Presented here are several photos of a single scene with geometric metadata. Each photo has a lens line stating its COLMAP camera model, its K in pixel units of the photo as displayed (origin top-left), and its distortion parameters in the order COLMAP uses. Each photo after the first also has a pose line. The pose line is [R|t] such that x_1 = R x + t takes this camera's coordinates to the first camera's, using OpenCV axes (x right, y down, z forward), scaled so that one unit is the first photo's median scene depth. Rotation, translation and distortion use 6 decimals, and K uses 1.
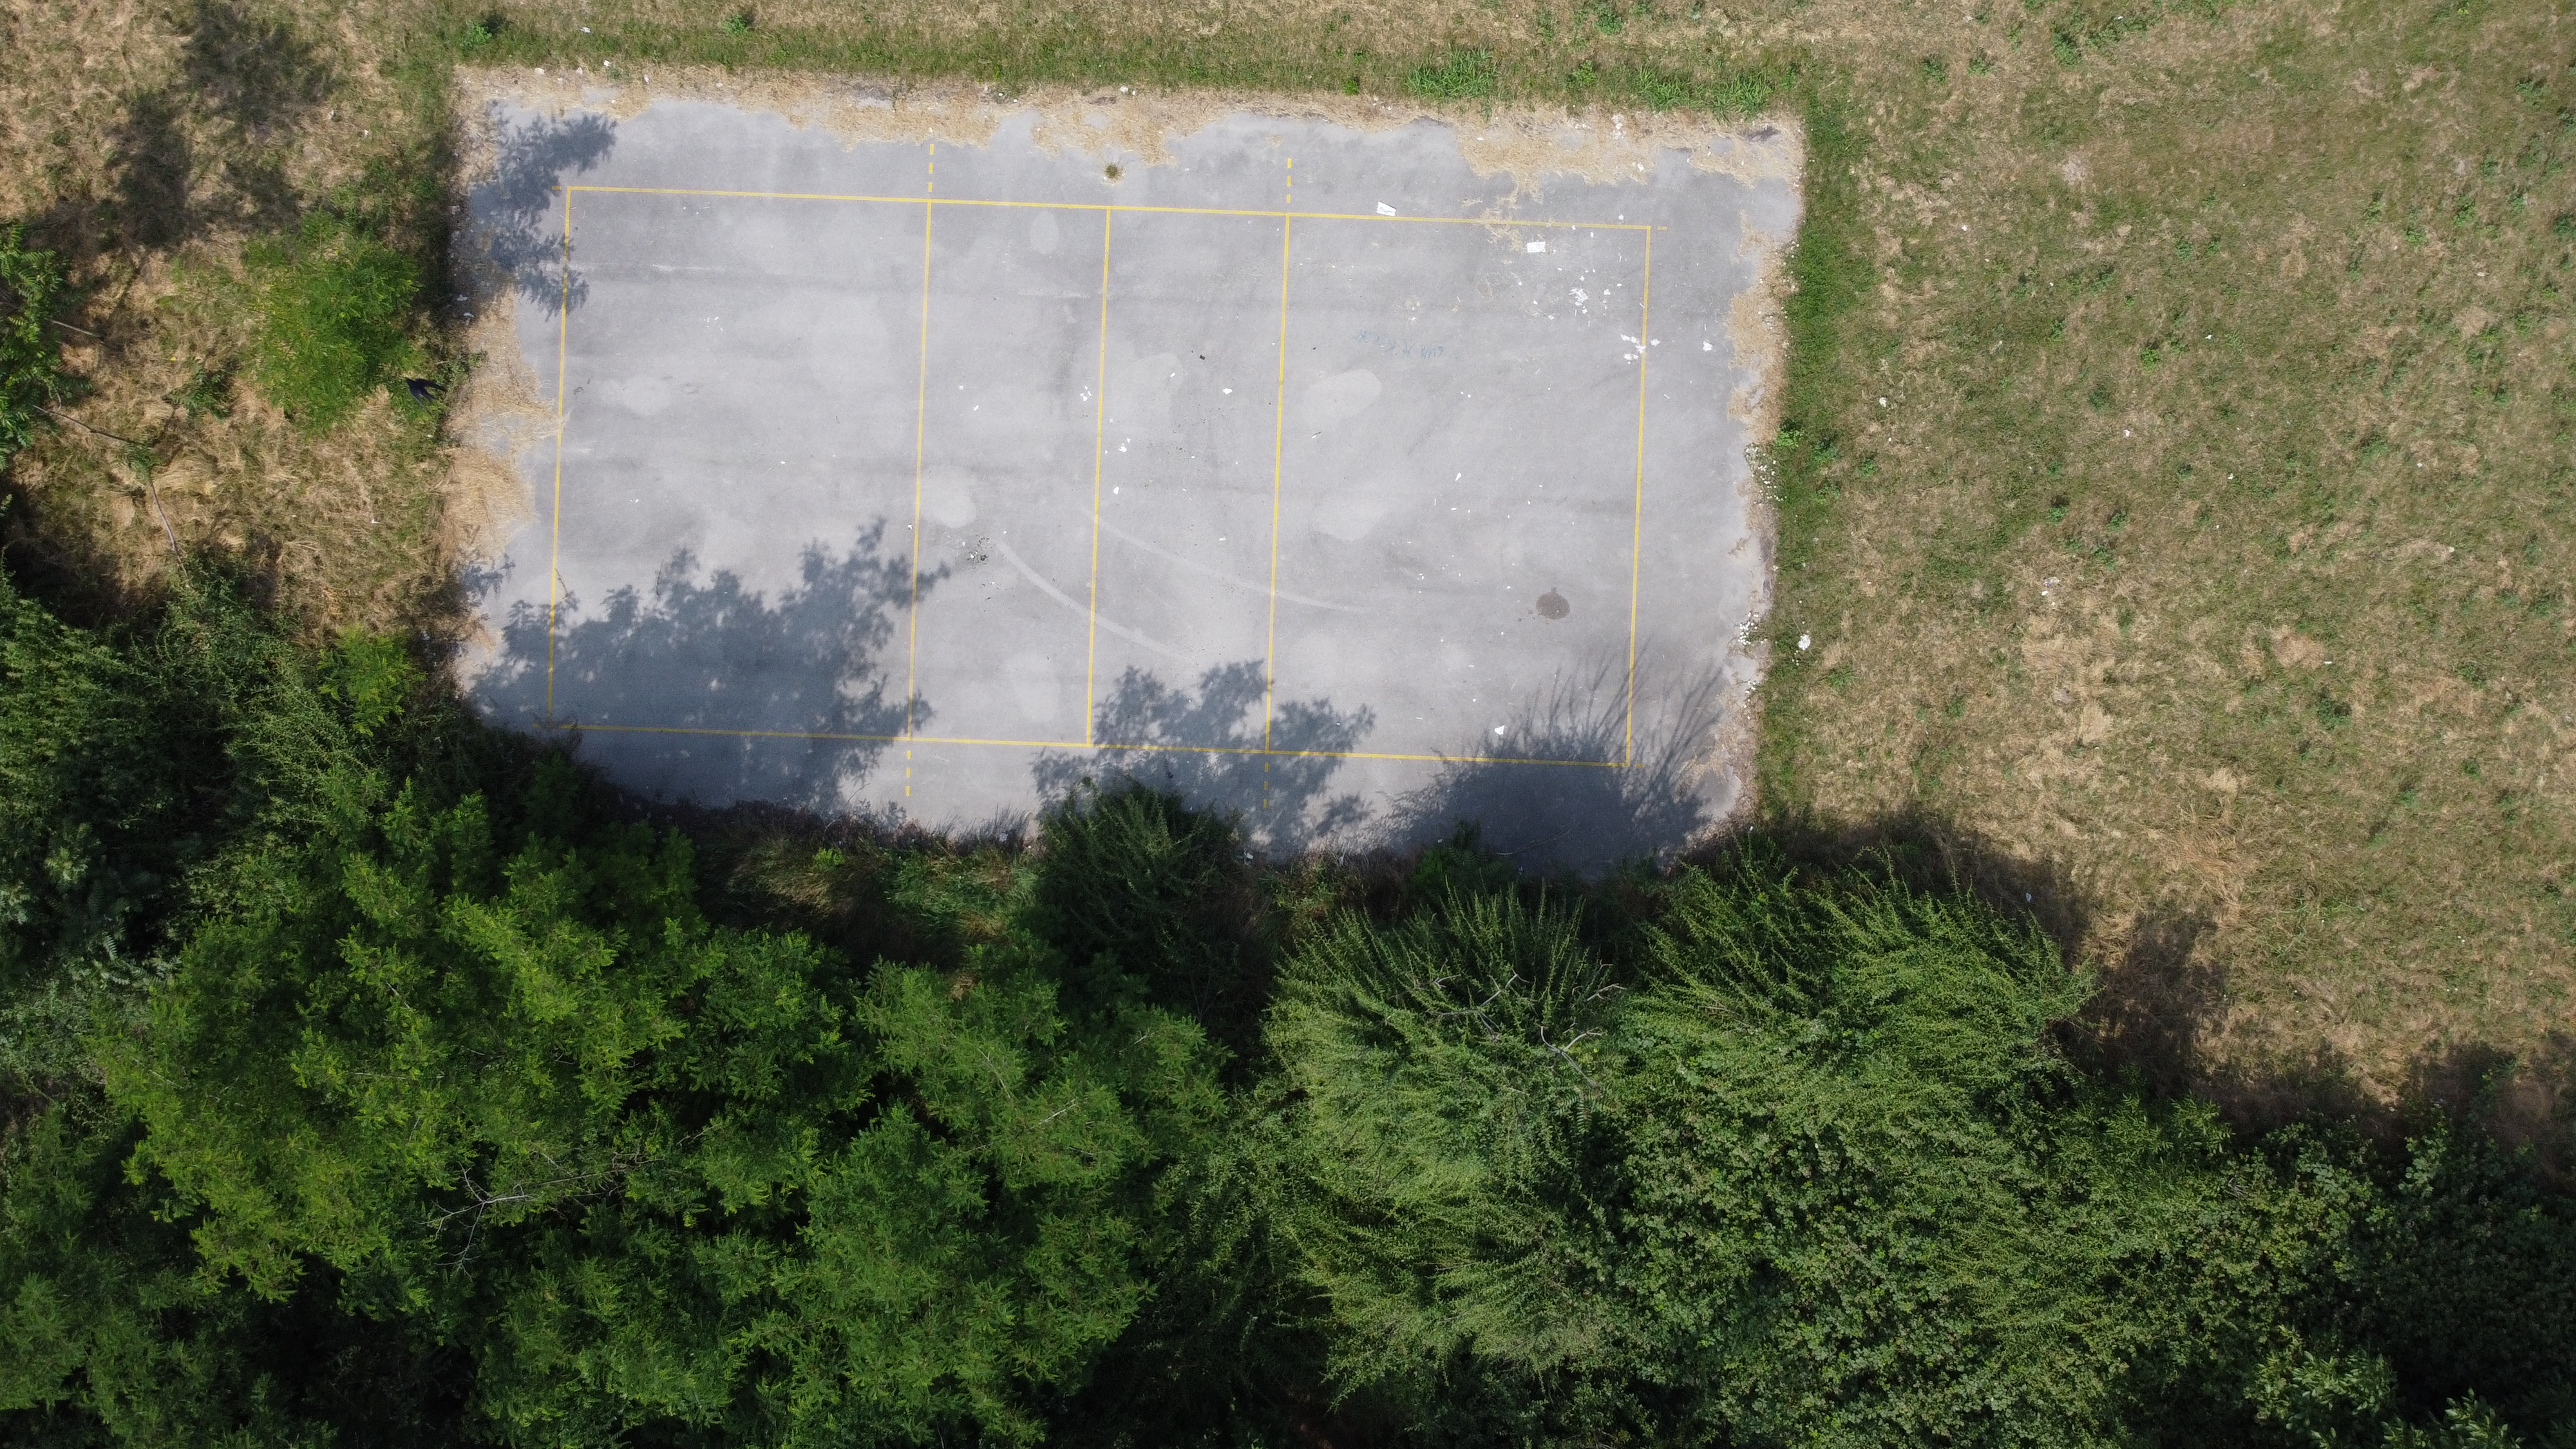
lens RADIAL K [[1958.2, 0, 1284.5], [0, 1958.2, 706.3], [0, 0, 1]] dist [-0.007574, 0.004198]
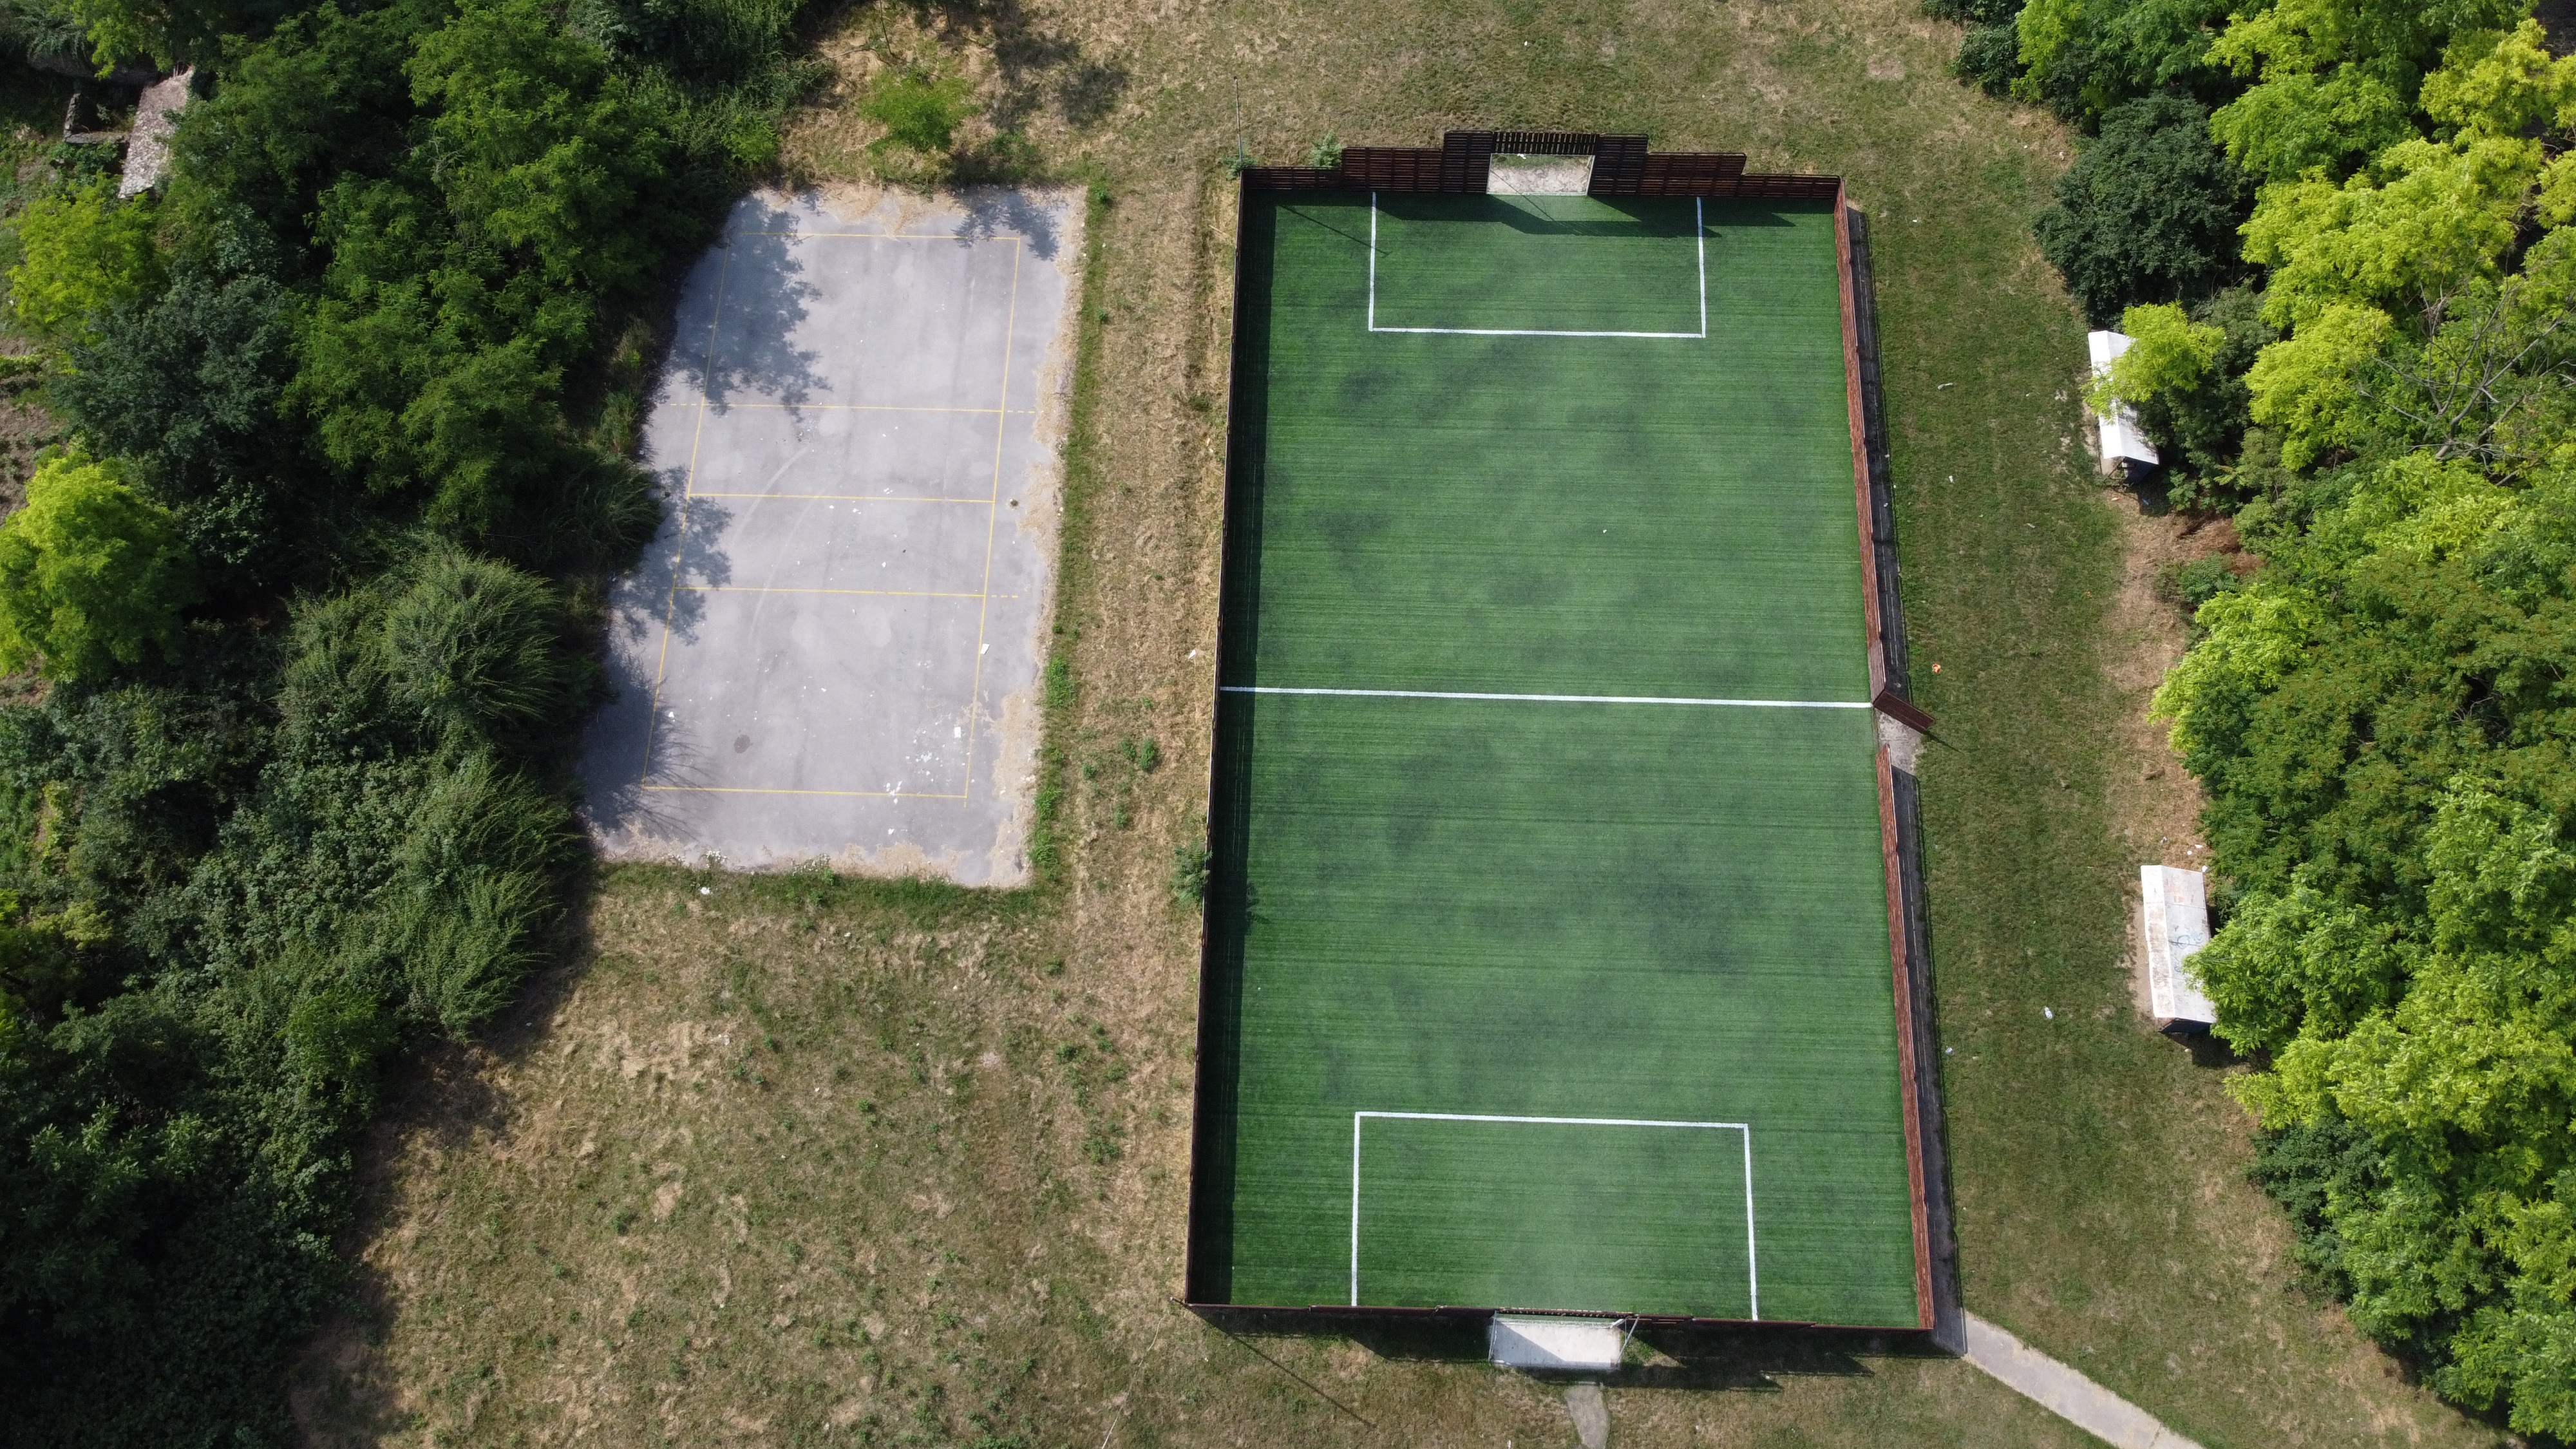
lens RADIAL K [[1958.2, 0, 1284.5], [0, 1958.2, 706.3], [0, 0, 1]] dist [-0.007574, 0.004198]
pose [[0.002245, 0.934797, -0.355175, 0.702549], [-0.999863, 0.007916, 0.014516, -0.539372], [0.016381, 0.355094, 0.934687, -0.563582]]
